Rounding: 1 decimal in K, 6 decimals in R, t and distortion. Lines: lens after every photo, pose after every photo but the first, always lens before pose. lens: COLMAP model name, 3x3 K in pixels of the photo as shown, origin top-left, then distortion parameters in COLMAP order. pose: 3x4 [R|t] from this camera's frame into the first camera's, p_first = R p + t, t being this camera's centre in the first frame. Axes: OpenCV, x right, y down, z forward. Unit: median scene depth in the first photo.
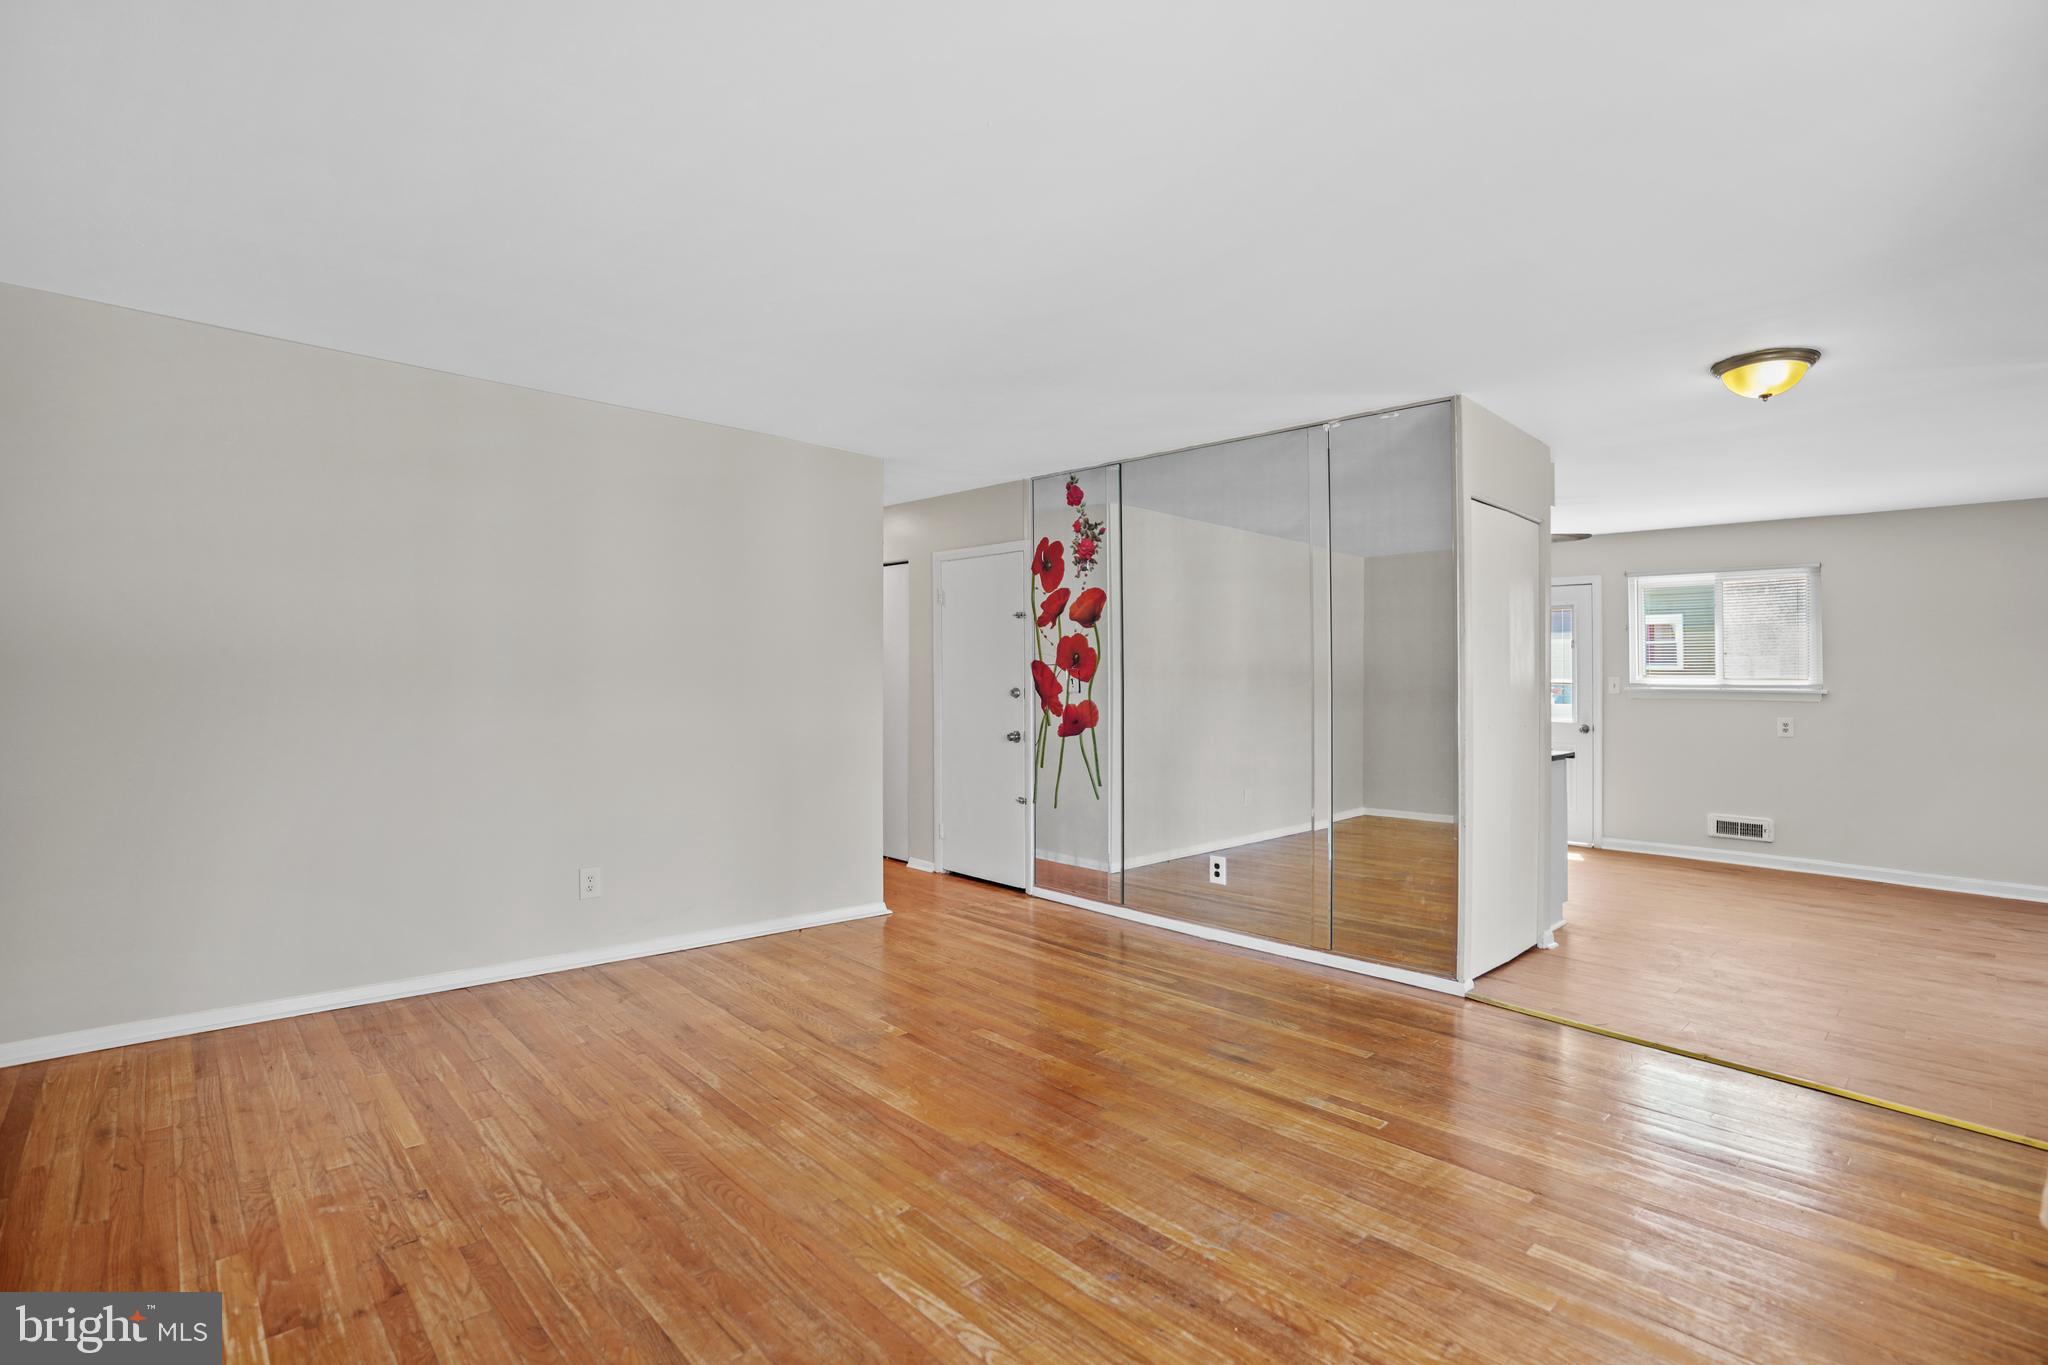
lens RADIAL K [[936.5, 0, 1024.0], [0, 936.5, 682.5], [0, 0, 1]] dist [-0.003361, -0.000078]
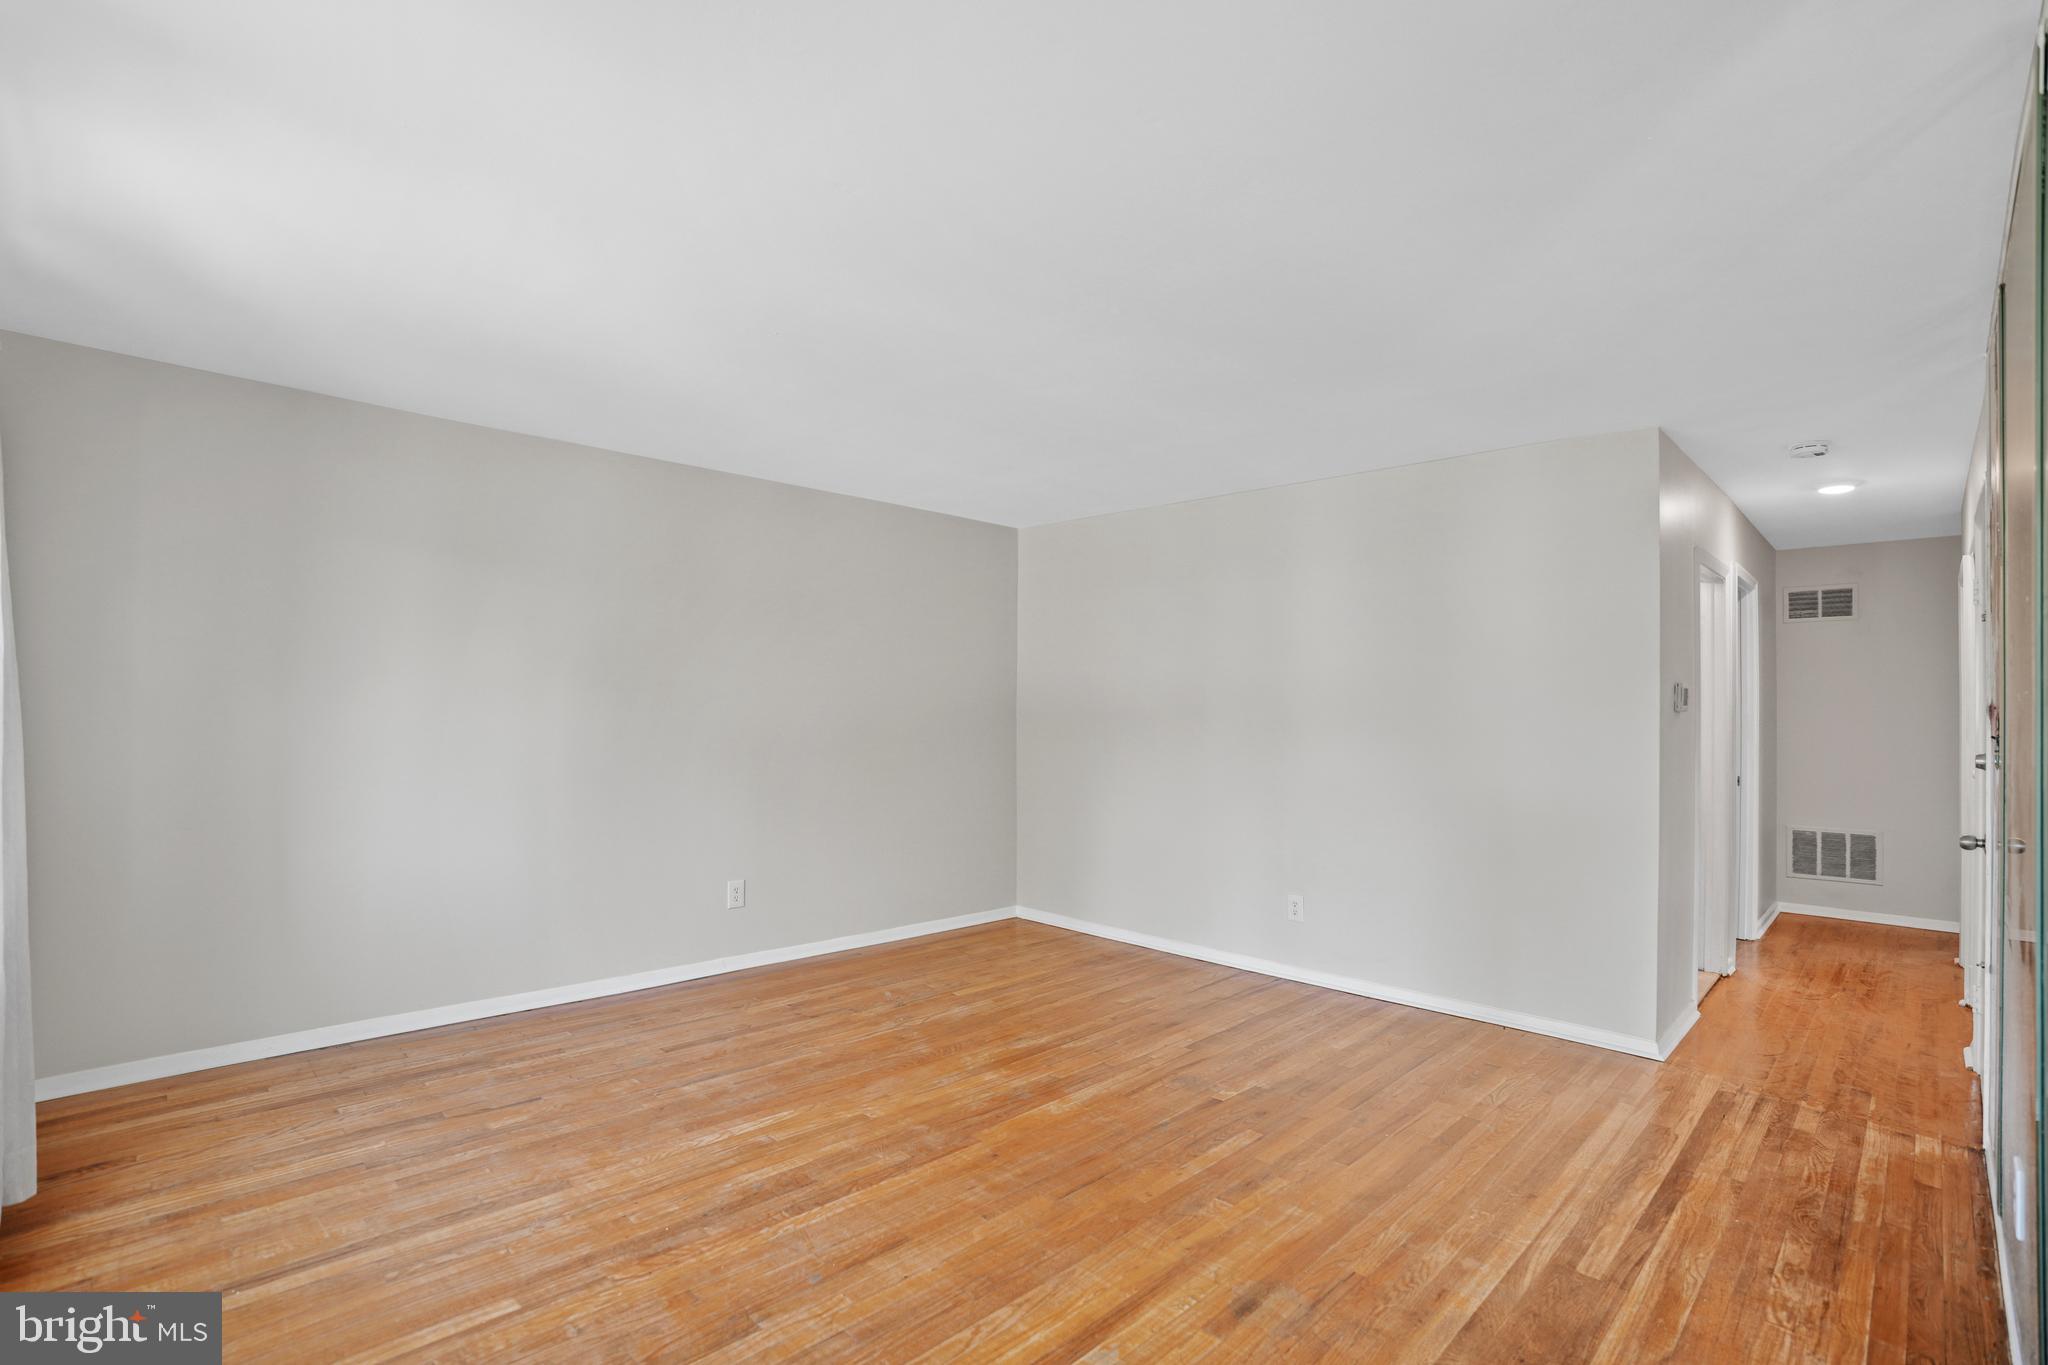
lens RADIAL K [[941.4, 0, 1024.8], [0, 941.4, 744.2], [0, 0, 1]] dist [-0.001454, 0.000021]
pose [[-0.000762, -0.007918, -0.999968, 0.949899], [0.015573, 0.999847, -0.007929, 0.024813], [0.999878, -0.015578, -0.000639, 0.933298]]
